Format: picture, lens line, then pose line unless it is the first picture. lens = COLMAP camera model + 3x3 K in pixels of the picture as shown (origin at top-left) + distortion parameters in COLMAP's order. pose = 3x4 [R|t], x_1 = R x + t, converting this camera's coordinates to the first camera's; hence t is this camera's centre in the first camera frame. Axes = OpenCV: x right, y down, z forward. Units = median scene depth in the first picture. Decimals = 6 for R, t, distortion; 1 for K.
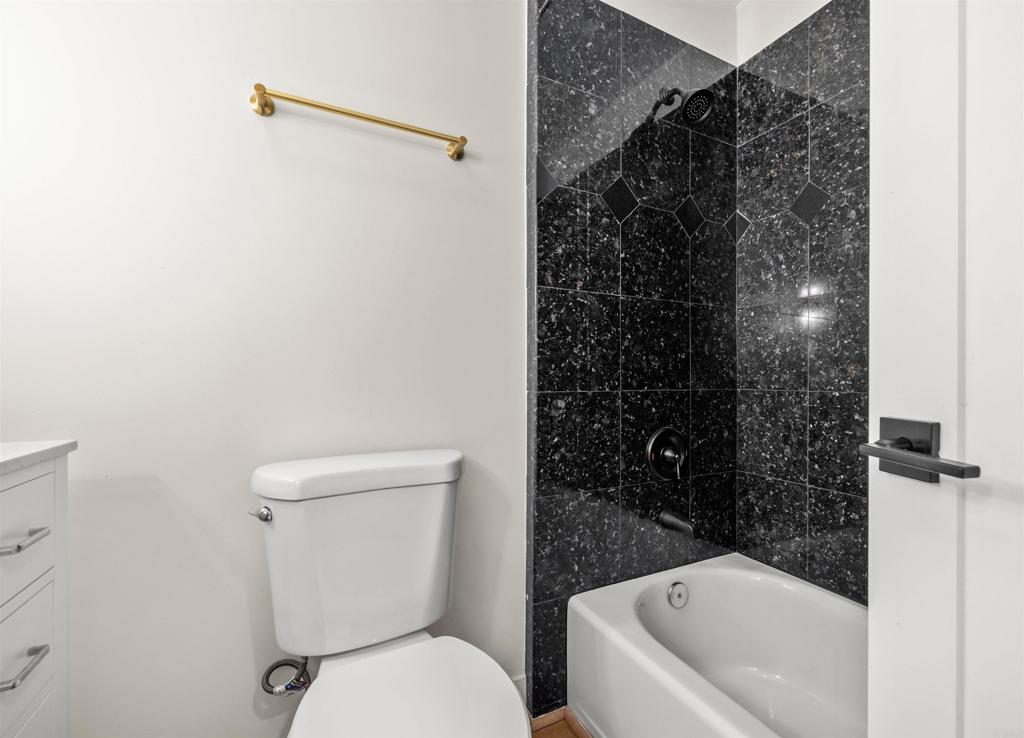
lens RADIAL K [[465.6, 0, 512.4], [0, 465.6, 375.2], [0, 0, 1]] dist [0.000288, -0.000133]
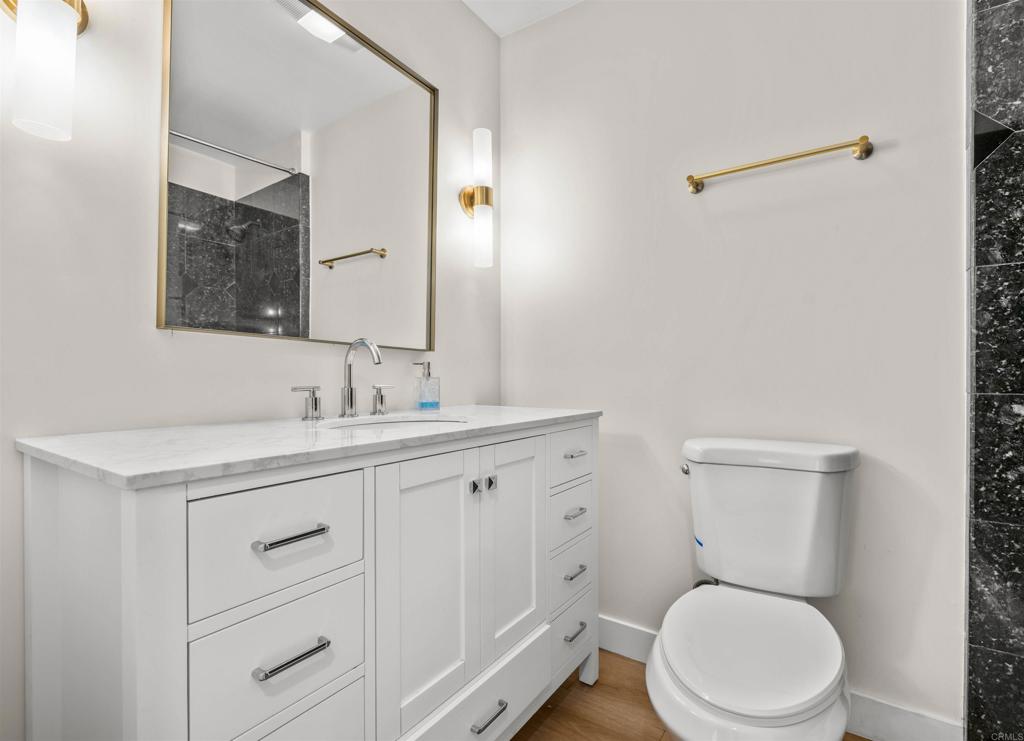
lens RADIAL K [[465.6, 0, 513.4], [0, 465.6, 375.0], [0, 0, 1]] dist [0.000288, -0.000133]
pose [[0.432884, -0.009049, -0.901404, 0.446854], [0.008249, 0.999948, -0.006077, 0.000832], [0.901412, -0.004806, 0.432935, -0.109798]]
